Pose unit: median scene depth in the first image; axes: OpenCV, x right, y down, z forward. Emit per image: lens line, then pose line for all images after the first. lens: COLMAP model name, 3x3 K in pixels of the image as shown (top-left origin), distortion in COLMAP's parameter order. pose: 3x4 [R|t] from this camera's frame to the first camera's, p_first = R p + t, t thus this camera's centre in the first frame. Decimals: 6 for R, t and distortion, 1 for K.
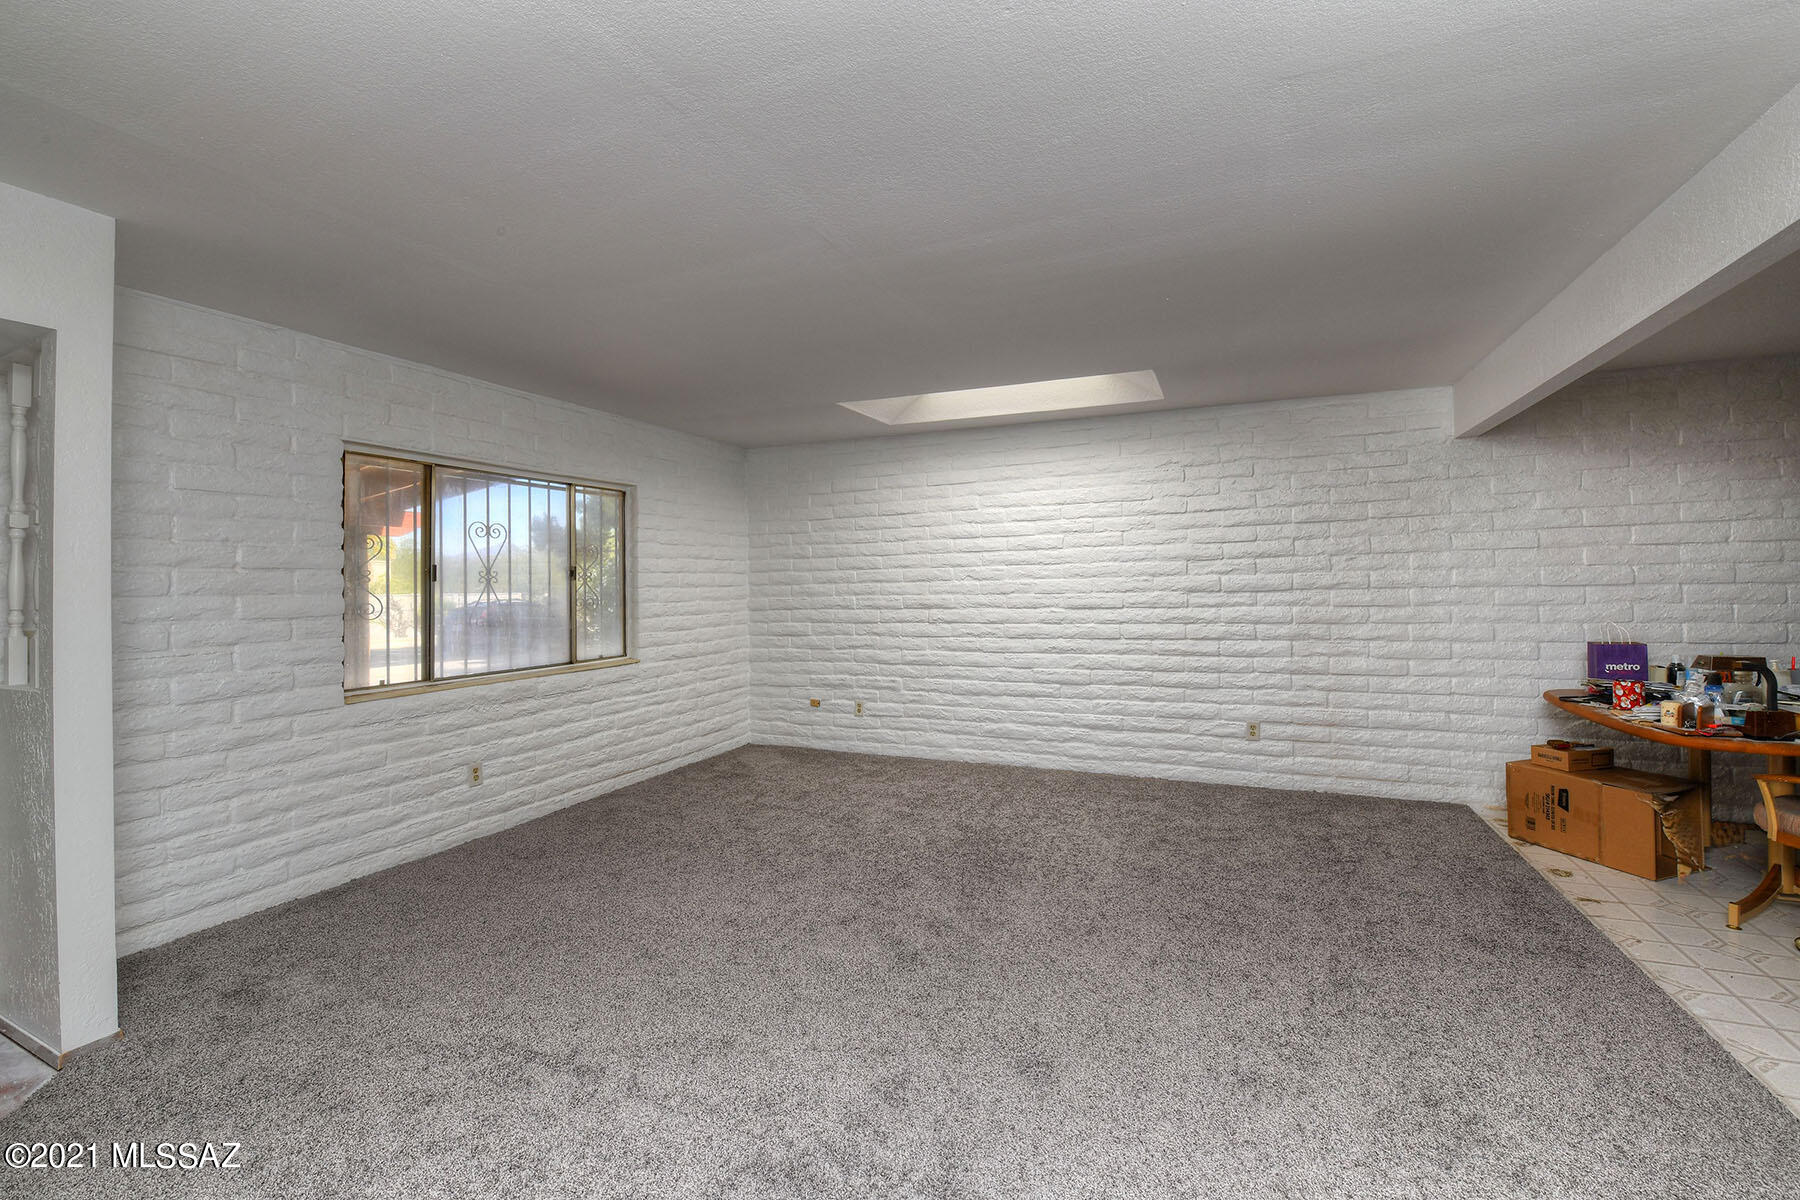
lens RADIAL K [[766.3, 0, 899.9], [0, 766.3, 549.5], [0, 0, 1]] dist [-0.003491, -0.000587]
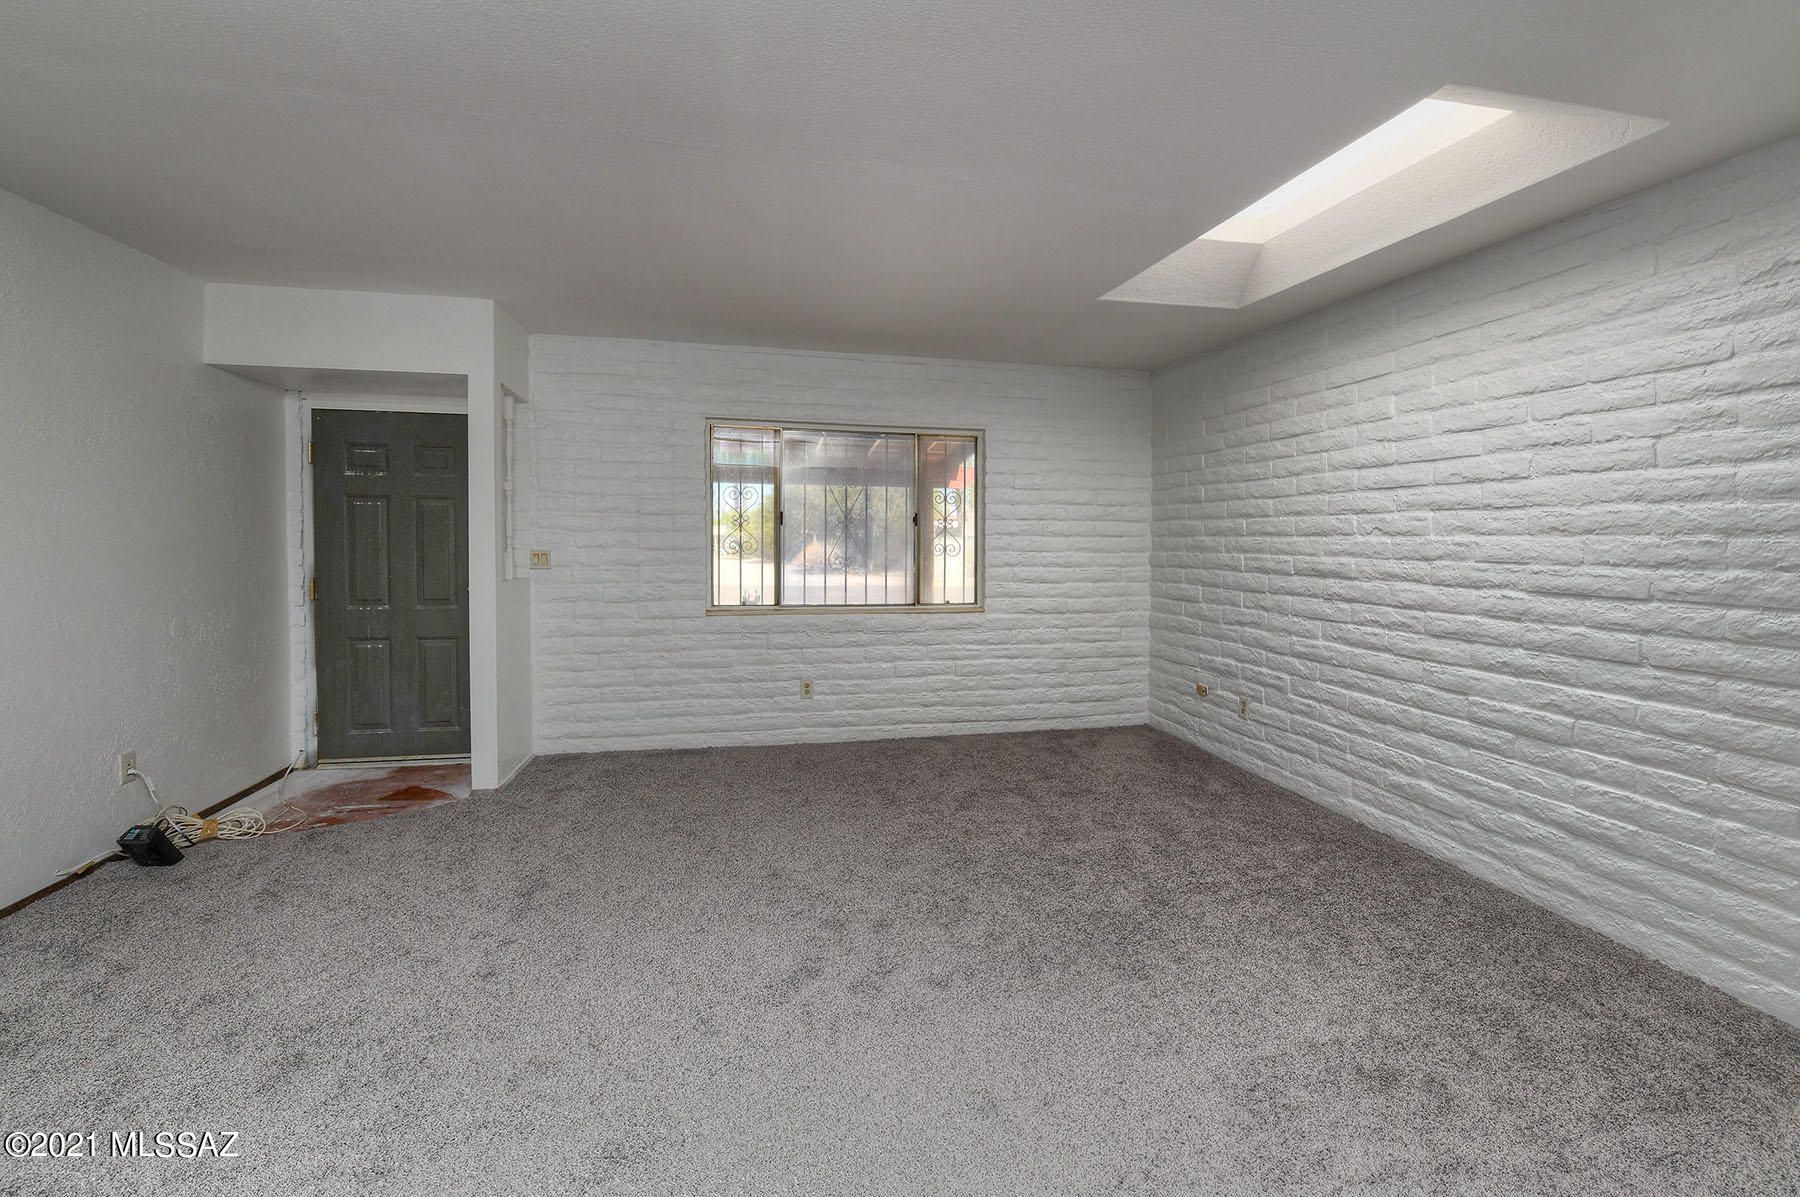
lens RADIAL K [[783.6, 0, 898.5], [0, 783.6, 530.6], [0, 0, 1]] dist [-0.001664, -0.005654]
pose [[0.576336, 0.017818, -0.817019, 0.392685], [0.016017, 0.999324, 0.033092, 0.009724], [0.817056, -0.032159, 0.575661, 0.332016]]
